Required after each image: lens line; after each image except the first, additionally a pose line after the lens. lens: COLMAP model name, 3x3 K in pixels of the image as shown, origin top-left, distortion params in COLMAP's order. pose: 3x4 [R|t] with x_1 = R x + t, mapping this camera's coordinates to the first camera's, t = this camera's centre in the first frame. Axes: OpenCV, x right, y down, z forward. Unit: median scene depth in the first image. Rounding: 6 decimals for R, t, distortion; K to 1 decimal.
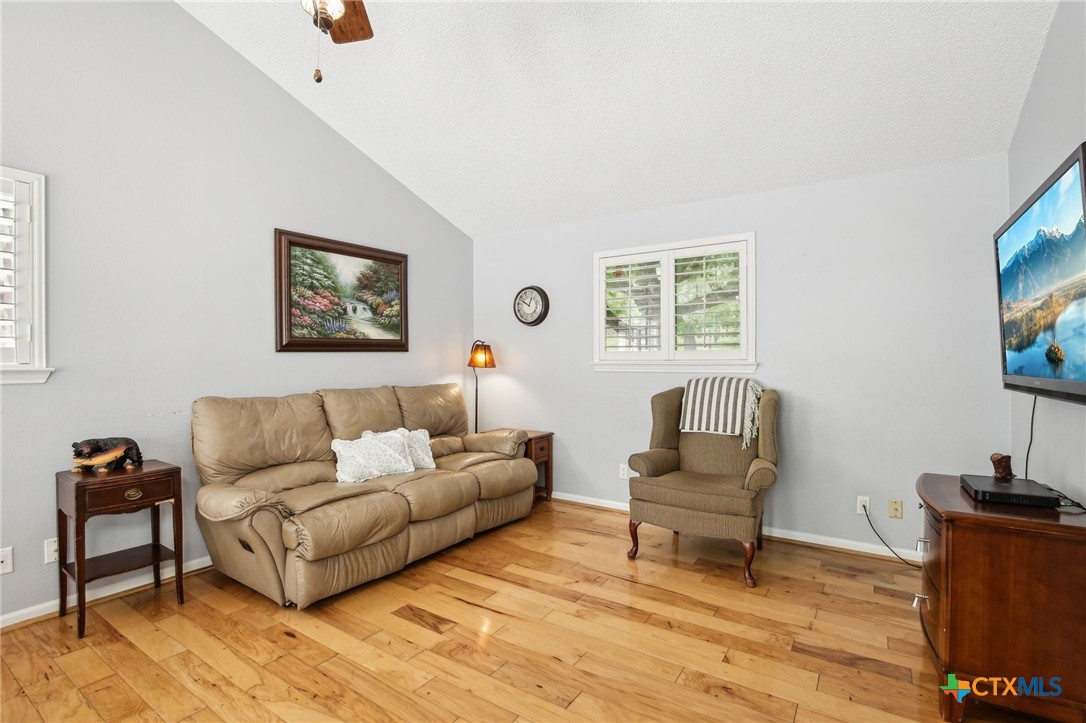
lens RADIAL K [[507.4, 0, 548.1], [0, 507.4, 363.7], [0, 0, 1]] dist [-0.028922, 0.002924]
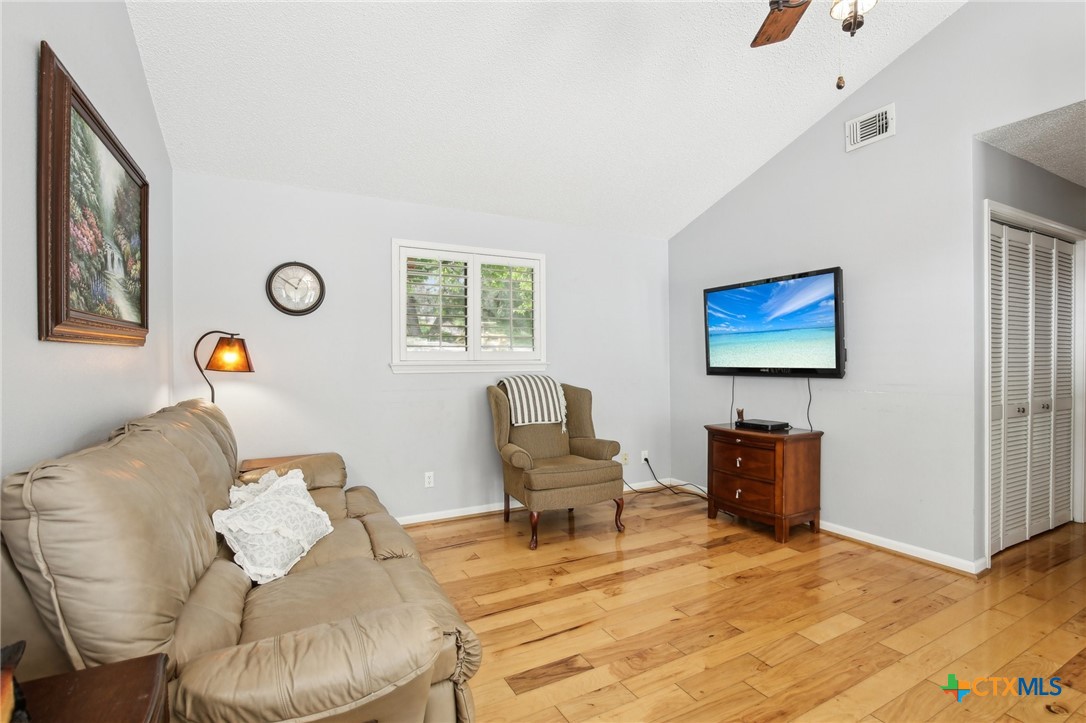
lens RADIAL K [[507.4, 0, 550.3], [0, 507.4, 363.8], [0, 0, 1]] dist [-0.028922, 0.002924]
pose [[0.472507, -0.006411, 0.881303, -0.658227], [0.010089, 0.999947, 0.001865, -0.000819], [-0.881269, 0.008010, 0.472547, 0.413351]]
